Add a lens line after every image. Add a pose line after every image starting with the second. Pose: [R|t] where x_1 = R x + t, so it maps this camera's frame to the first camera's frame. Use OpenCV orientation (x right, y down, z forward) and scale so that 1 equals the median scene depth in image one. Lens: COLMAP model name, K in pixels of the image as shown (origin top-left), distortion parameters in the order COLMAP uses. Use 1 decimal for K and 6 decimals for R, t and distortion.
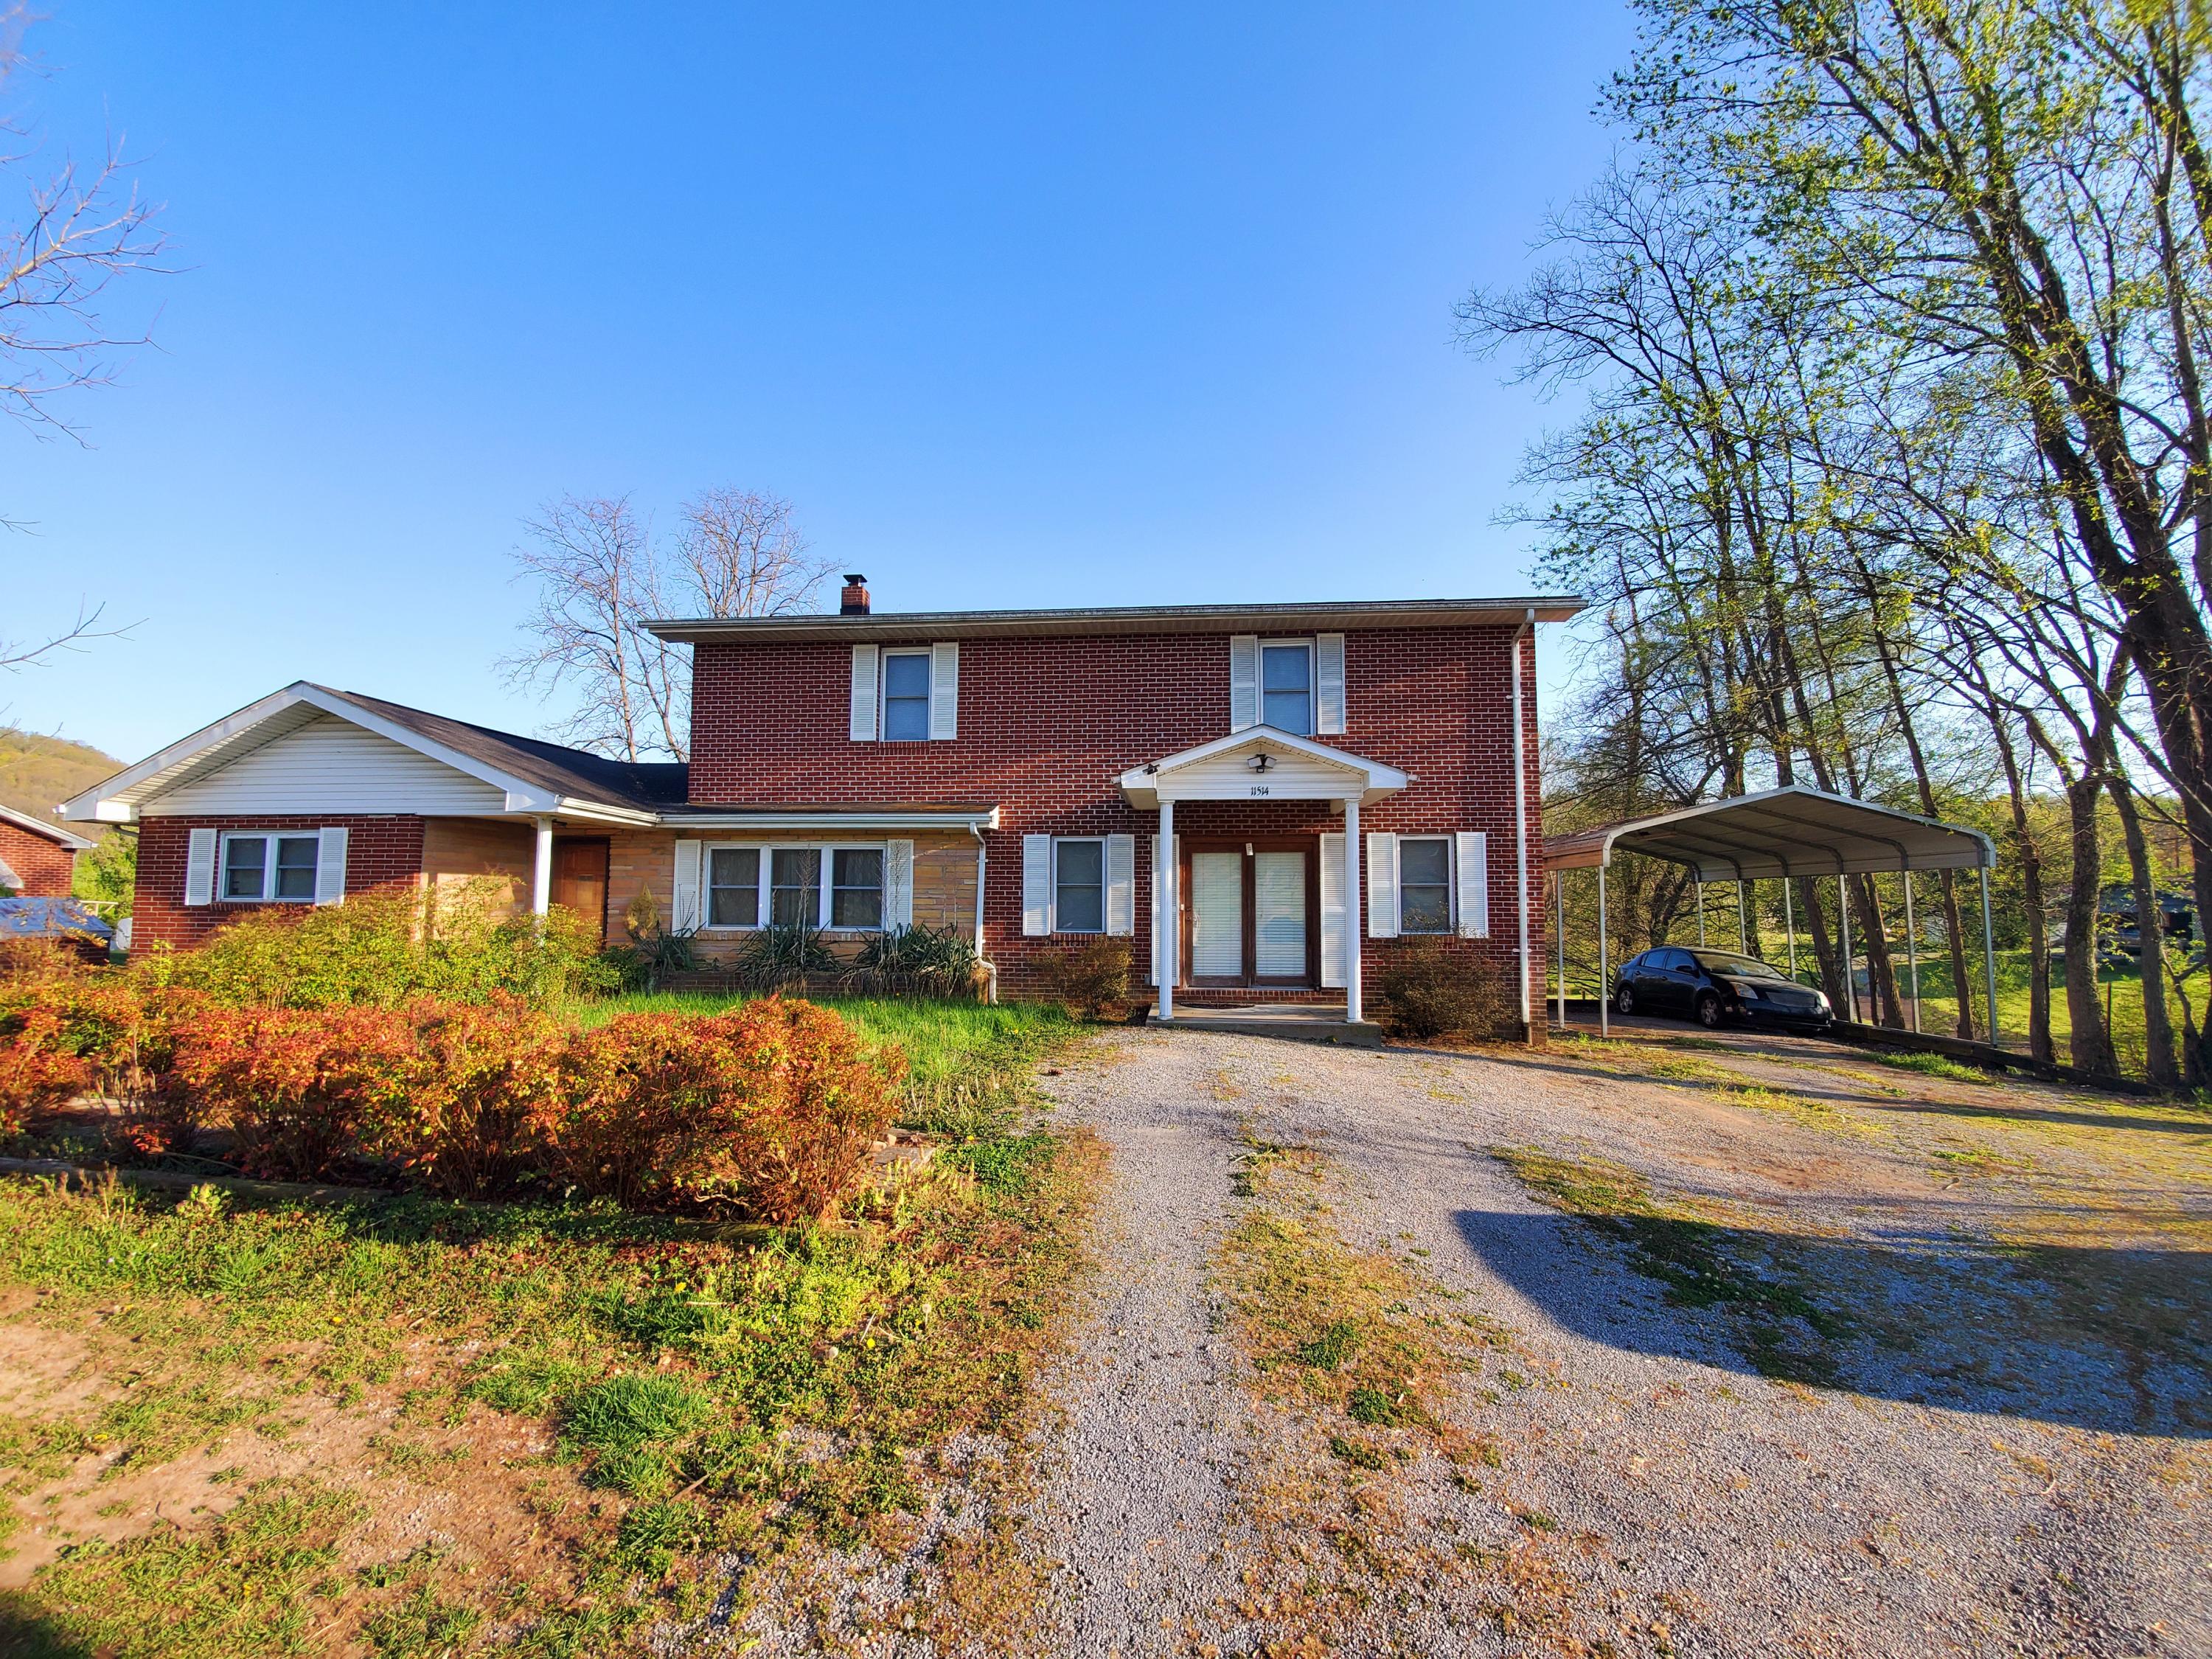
lens RADIAL K [[873.5, 0, 1109.8], [0, 873.5, 843.4], [0, 0, 1]] dist [0.010556, -0.017104]
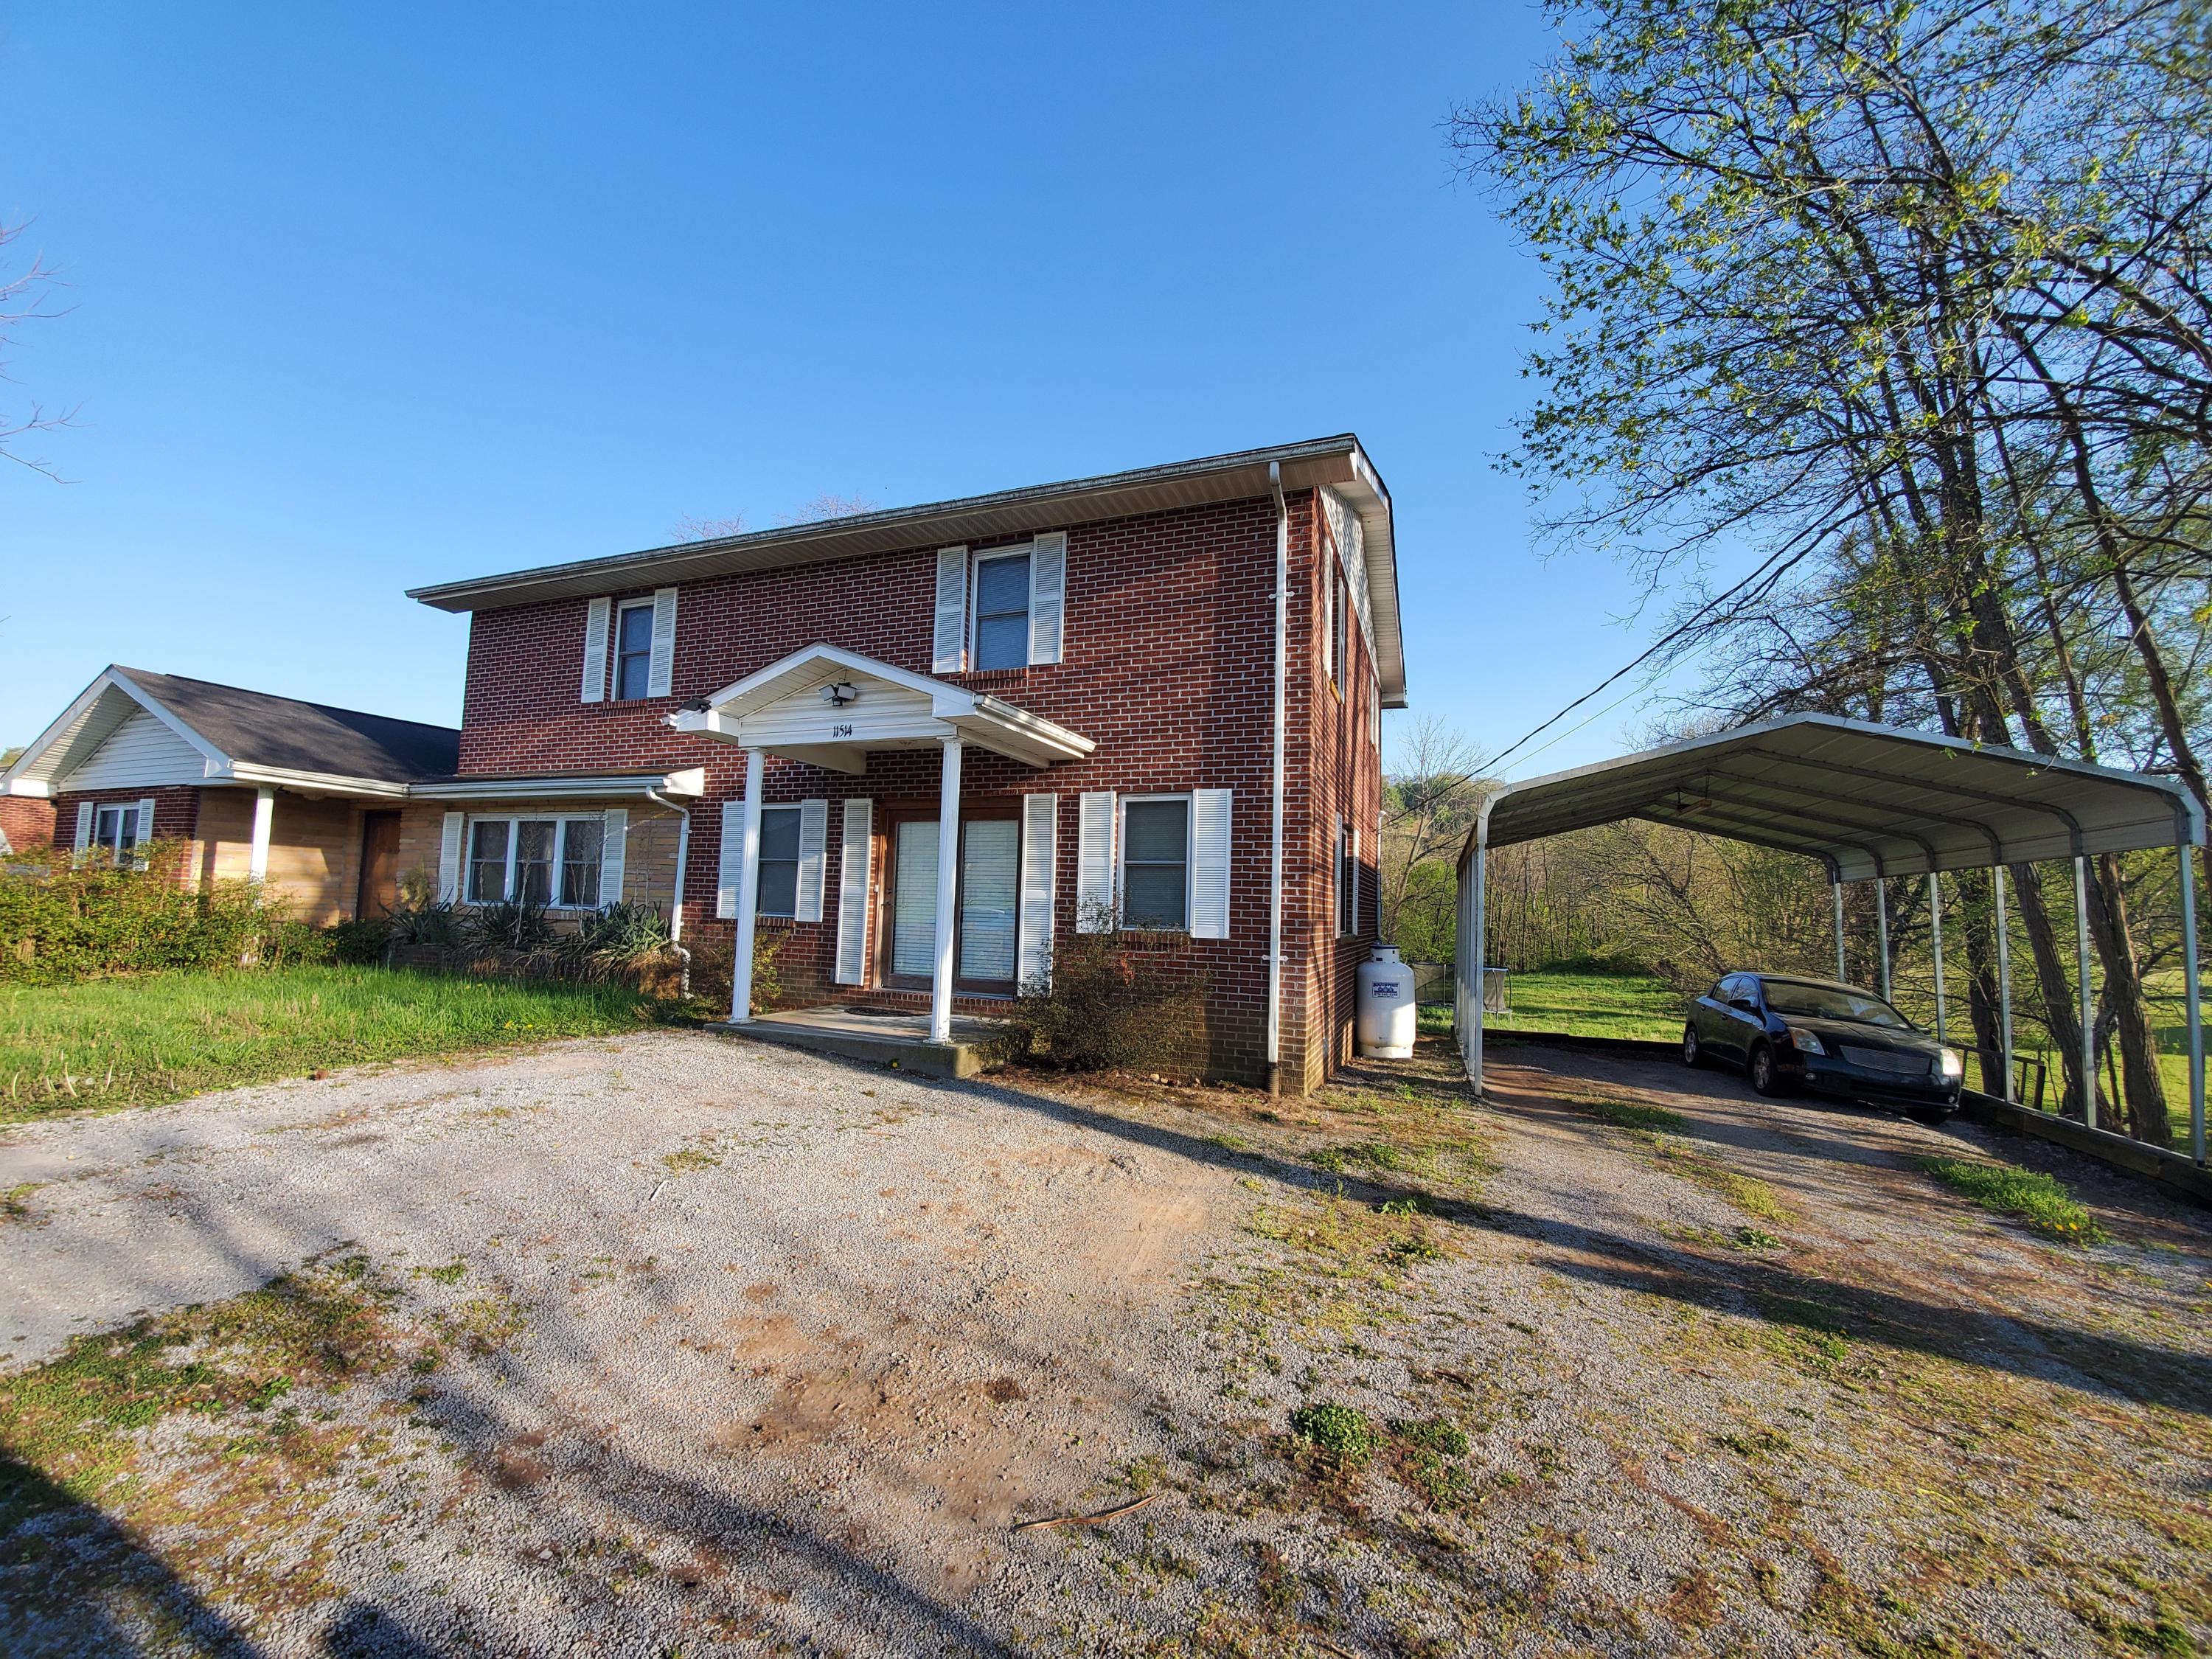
lens RADIAL K [[873.5, 0, 1109.8], [0, 873.5, 843.4], [0, 0, 1]] dist [0.010556, -0.017104]
pose [[0.958881, 0.002571, -0.283796, 0.518424], [-0.005093, 0.999954, -0.008149, 0.036624], [0.283762, 0.009259, 0.958850, 0.283875]]
